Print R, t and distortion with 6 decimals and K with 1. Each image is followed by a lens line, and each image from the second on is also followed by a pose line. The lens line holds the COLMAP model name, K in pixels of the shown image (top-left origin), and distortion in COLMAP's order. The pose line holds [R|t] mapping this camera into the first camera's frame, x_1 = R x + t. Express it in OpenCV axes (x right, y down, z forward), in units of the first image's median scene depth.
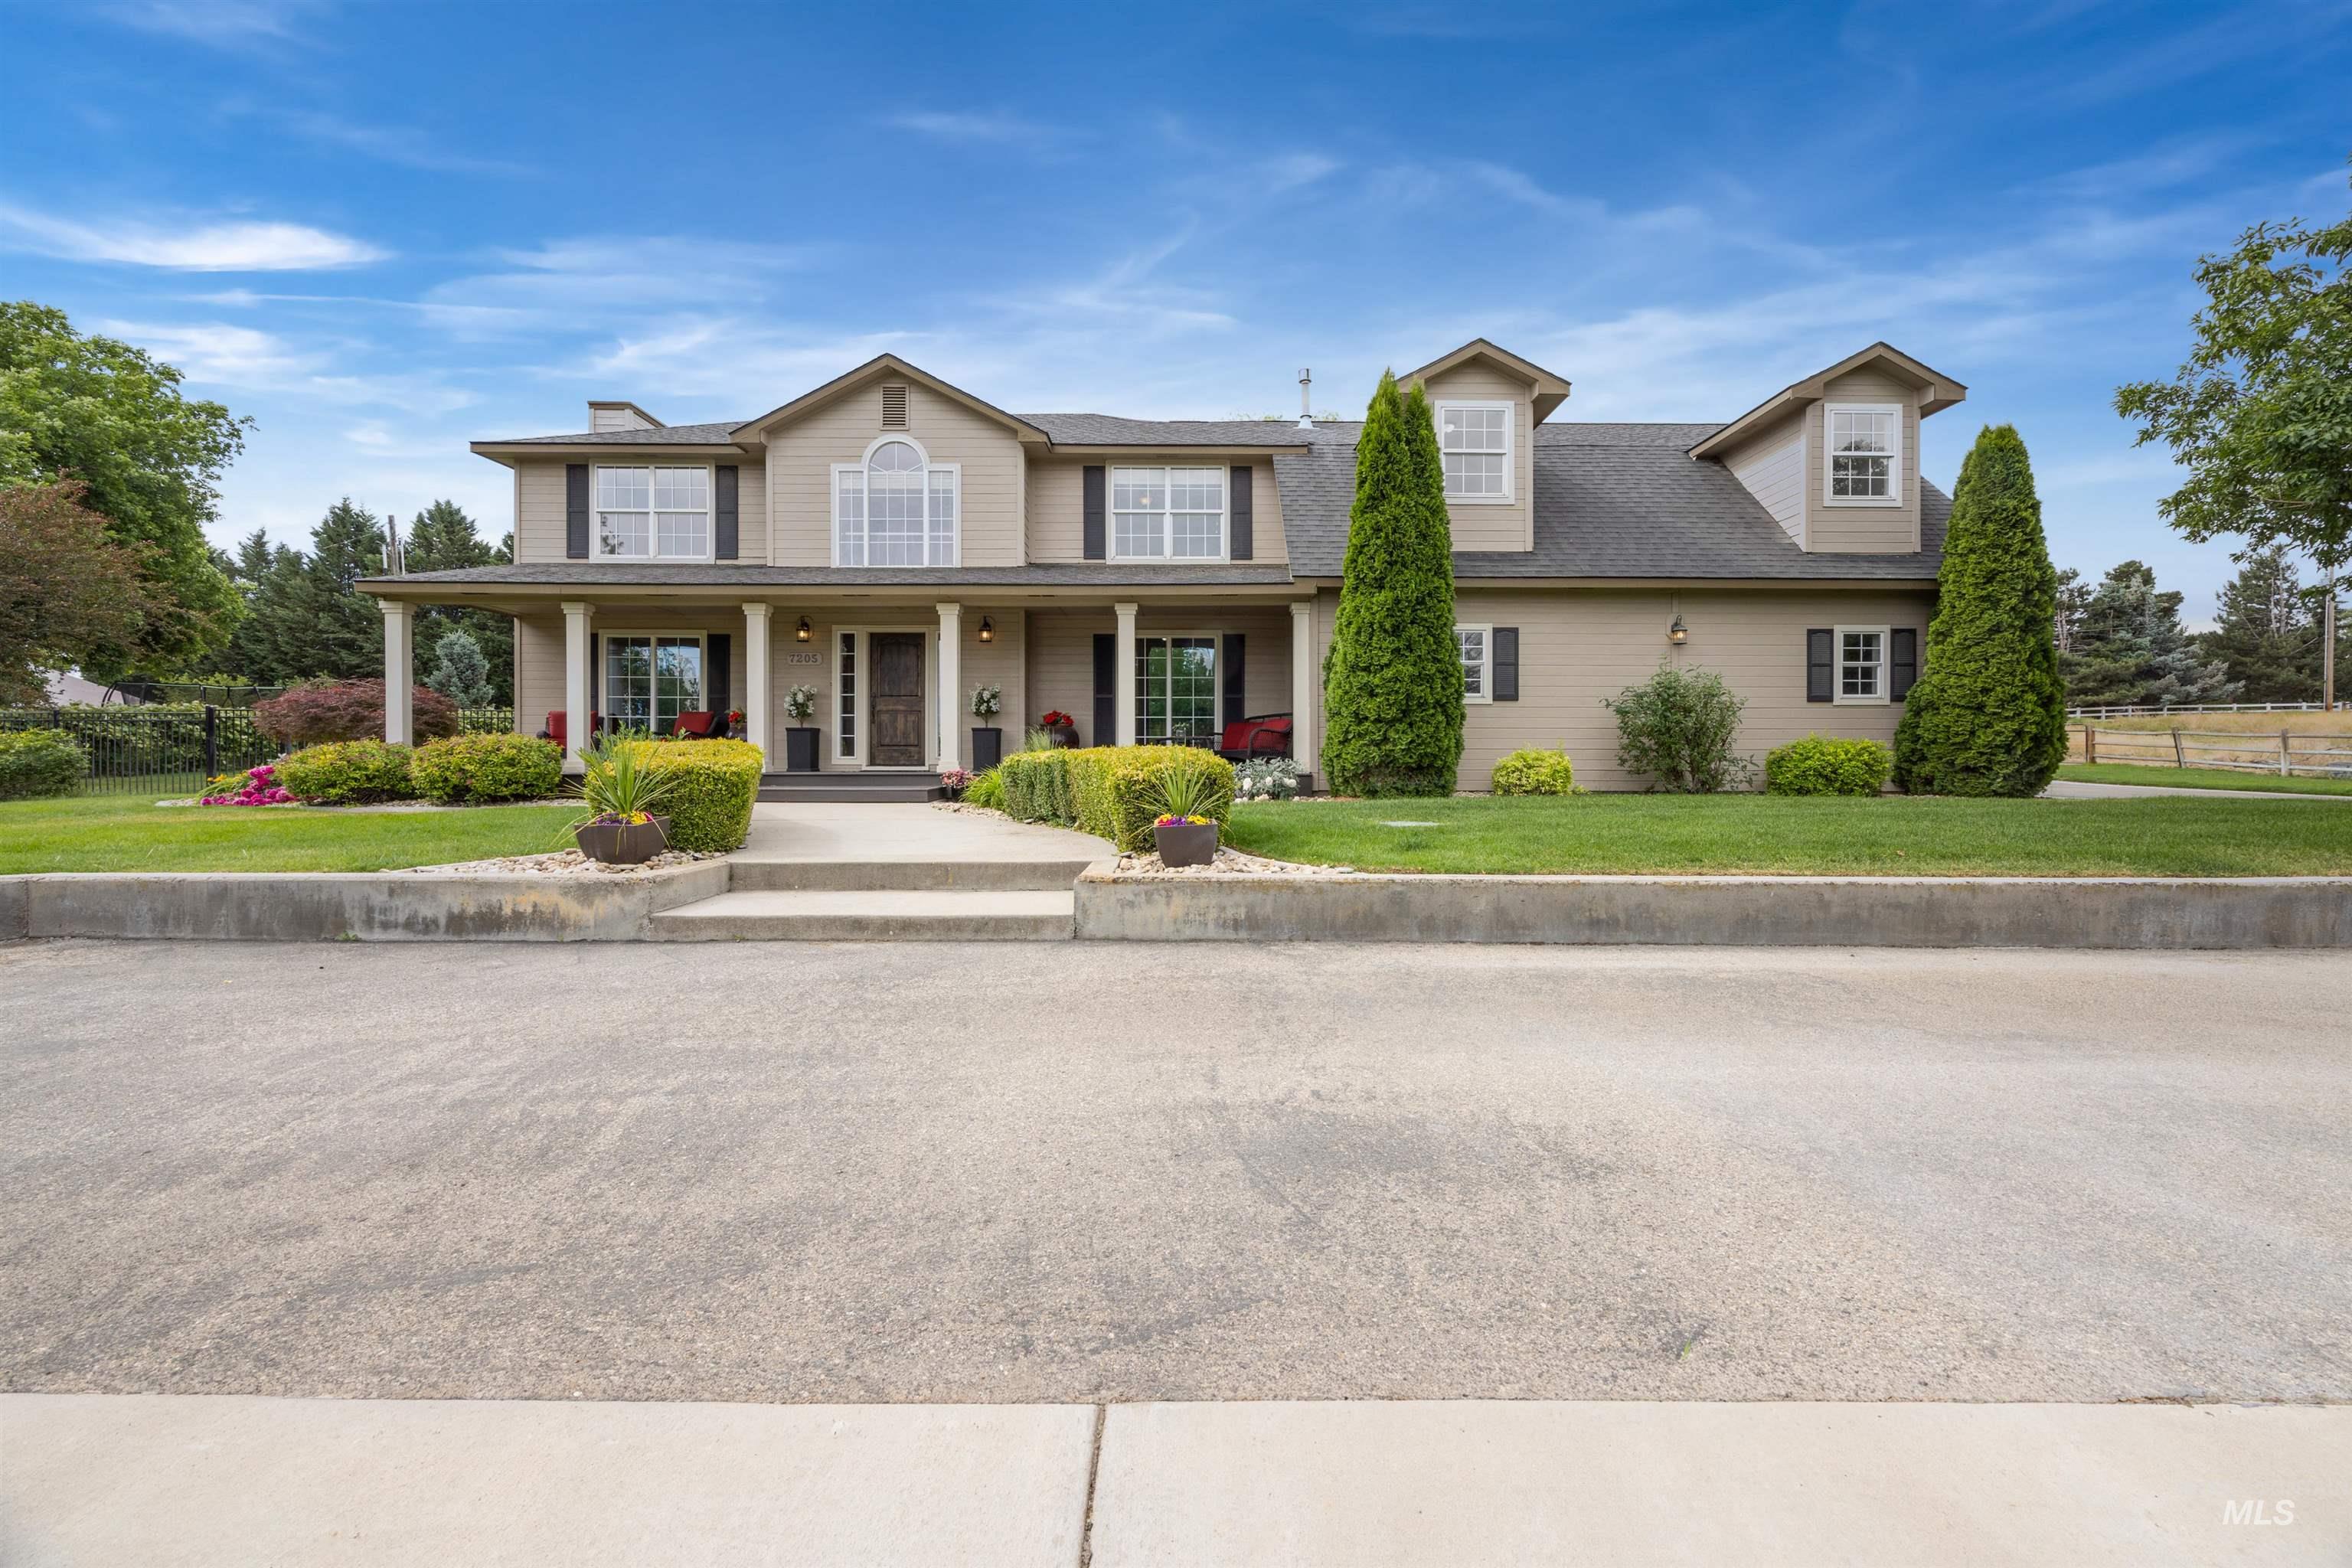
lens RADIAL K [[917.8, 0, 1185.9], [0, 917.8, 754.9], [0, 0, 1]] dist [0.006478, 0.000136]
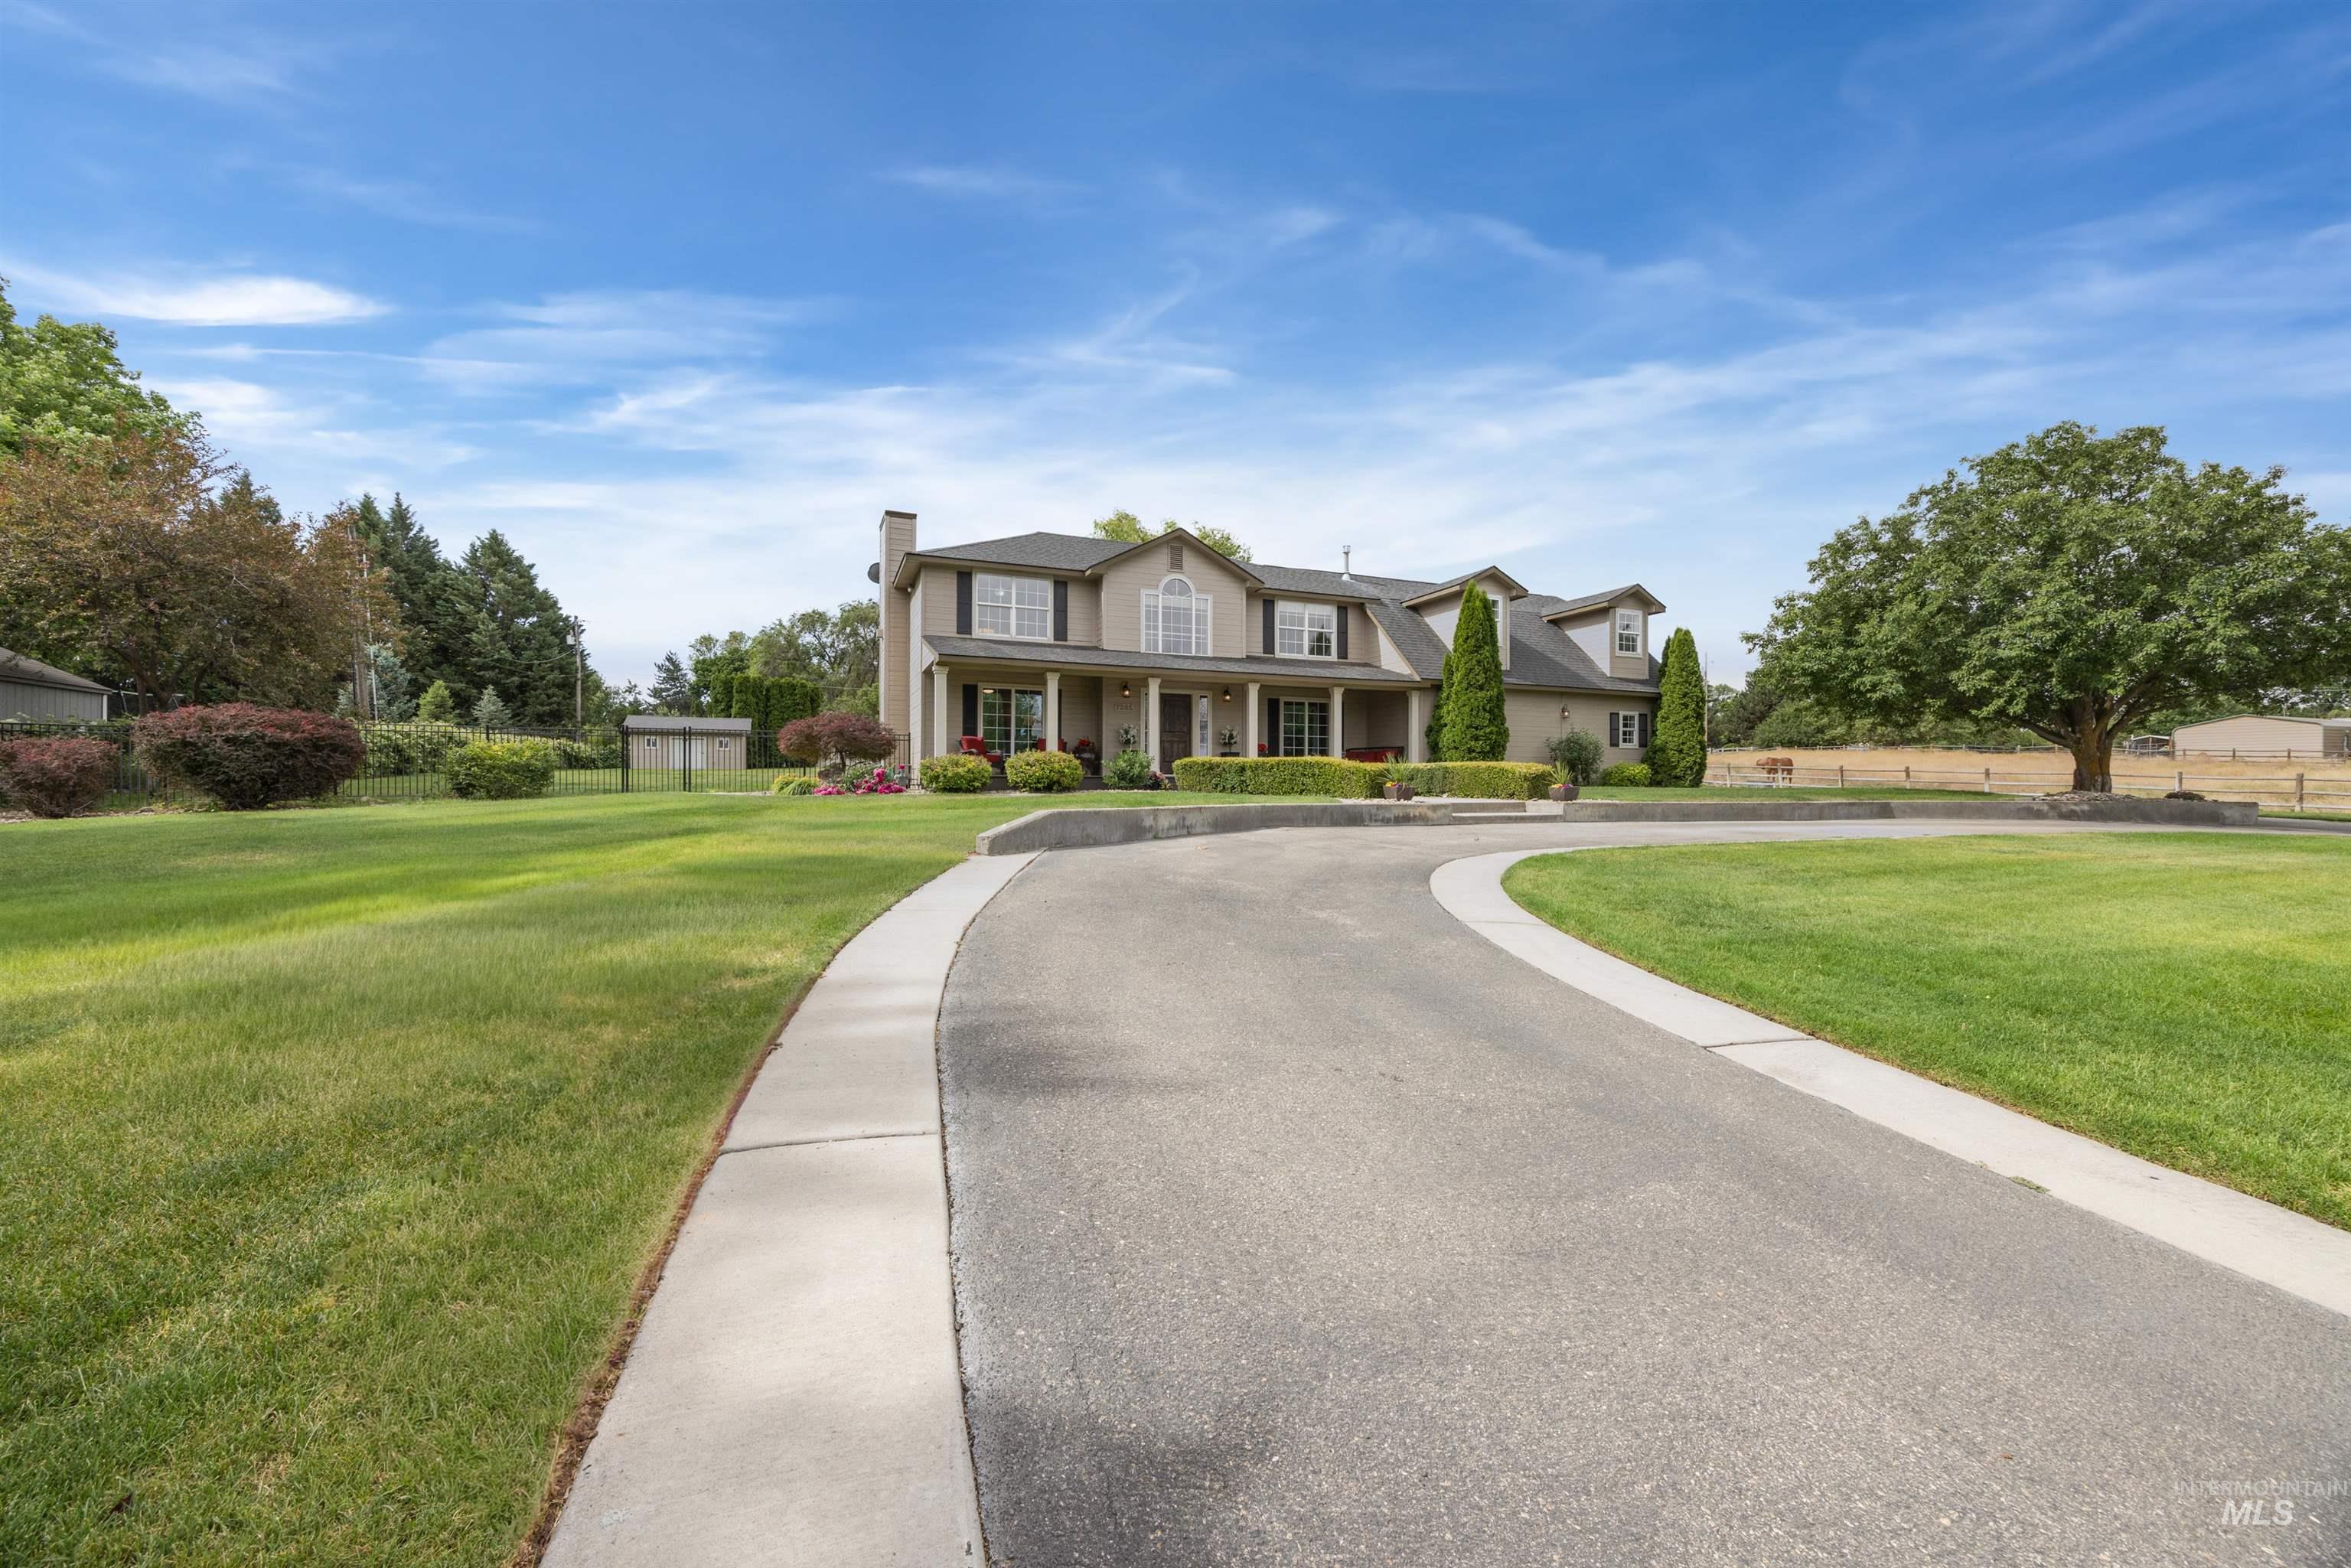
lens RADIAL K [[893.3, 0, 1165.0], [0, 893.3, 782.5], [0, 0, 1]] dist [0.000723, 0.000007]
pose [[0.928738, 0.002834, 0.370725, -1.061300], [-0.002332, 0.999996, -0.001801, 0.032683], [-0.370729, 0.000808, 0.928741, -0.551220]]
